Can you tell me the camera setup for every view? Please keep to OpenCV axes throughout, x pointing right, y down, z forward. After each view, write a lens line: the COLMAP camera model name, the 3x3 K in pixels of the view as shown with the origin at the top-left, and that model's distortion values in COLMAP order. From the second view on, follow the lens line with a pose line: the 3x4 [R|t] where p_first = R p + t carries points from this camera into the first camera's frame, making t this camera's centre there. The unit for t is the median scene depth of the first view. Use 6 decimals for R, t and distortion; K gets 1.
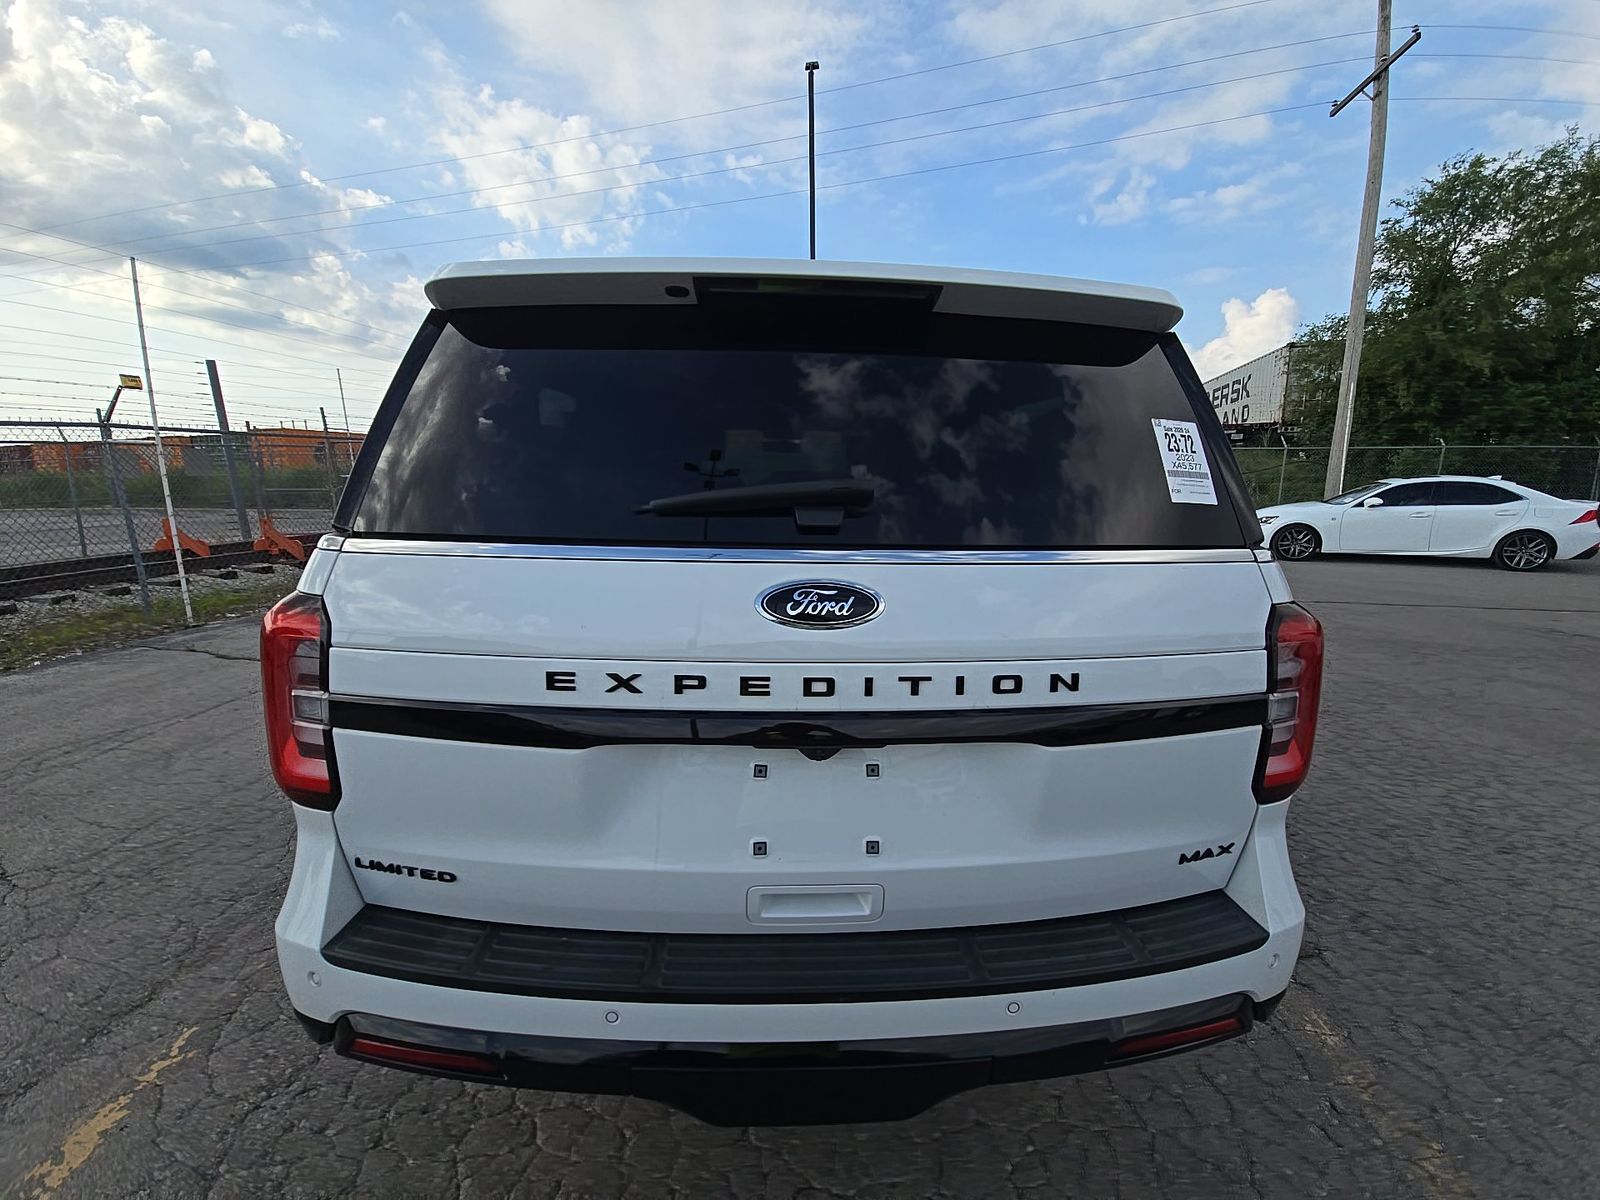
lens RADIAL K [[651.1, 0, 806.7], [0, 651.1, 607.8], [0, 0, 1]] dist [-0.001681, -0.002615]
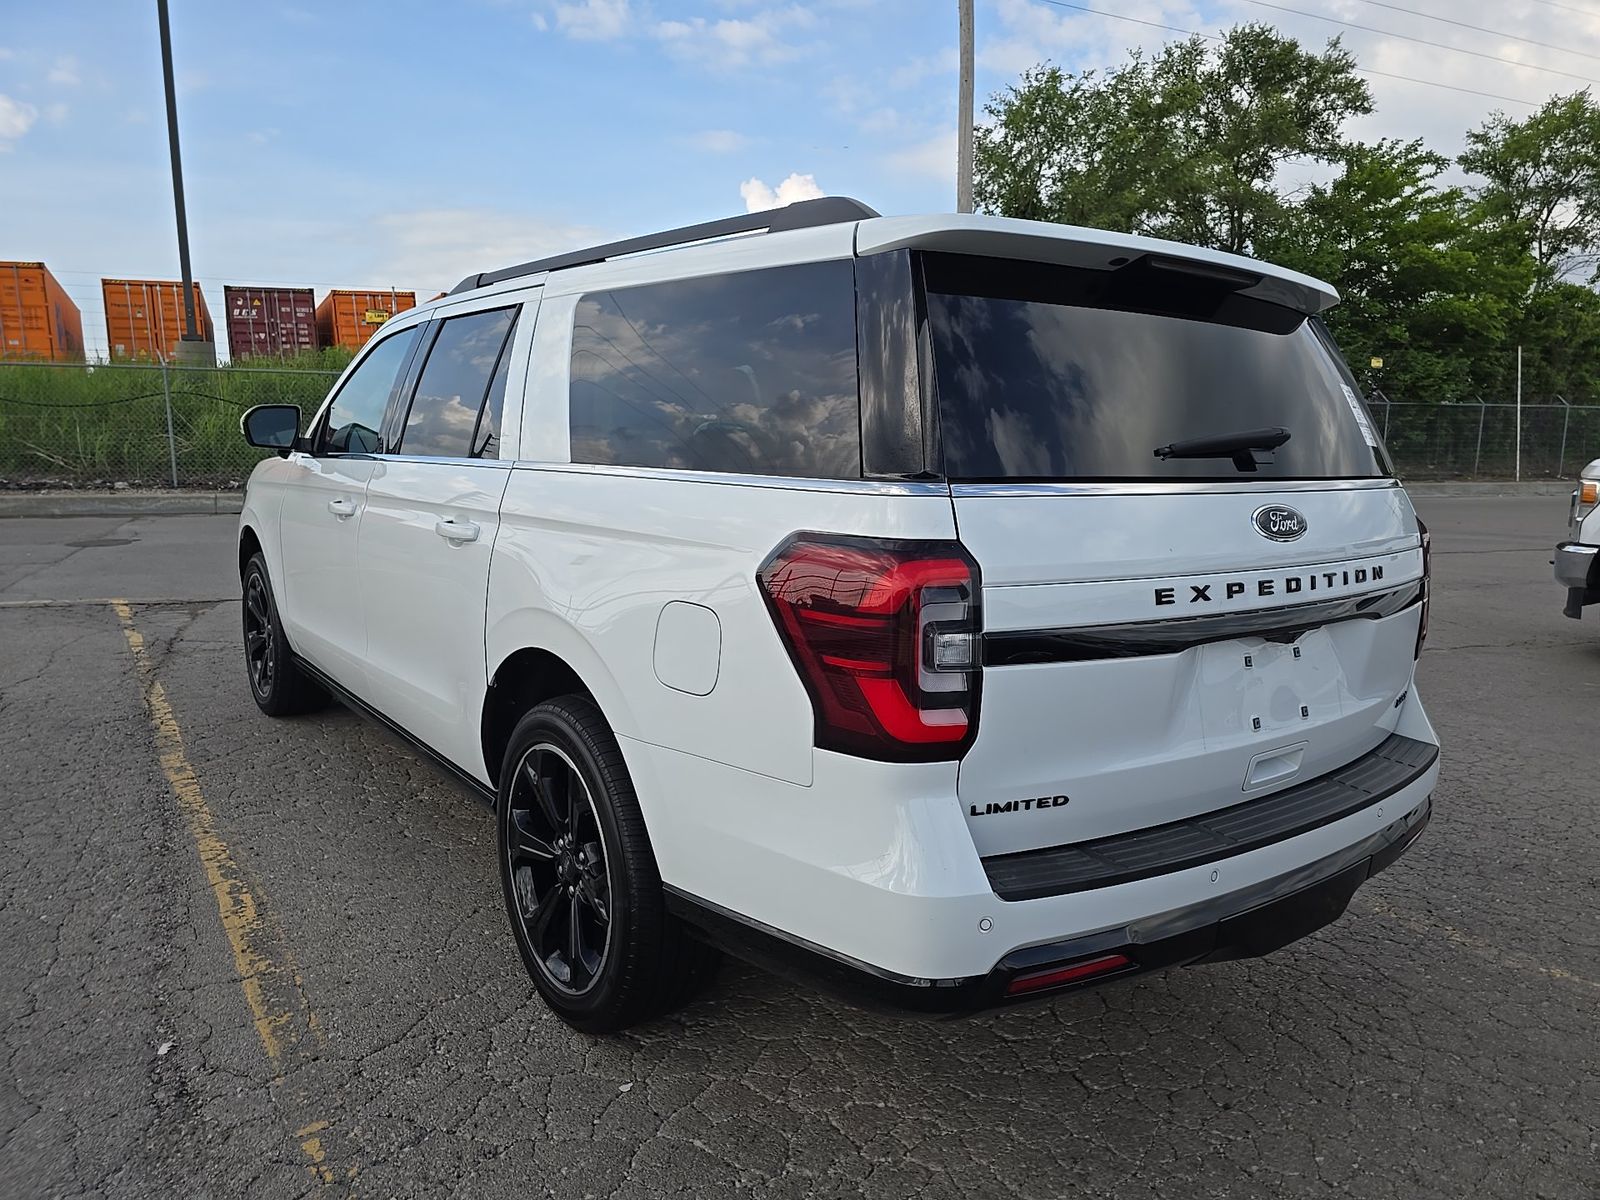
lens RADIAL K [[1077.7, 0, 807.2], [0, 1077.7, 609.5], [0, 0, 1]] dist [0.041852, -0.030885]
pose [[0.824491, -0.084520, 0.559527, -0.954250], [0.100497, 0.994935, 0.002204, 0.031865], [-0.556879, 0.054413, 0.828809, -0.123659]]
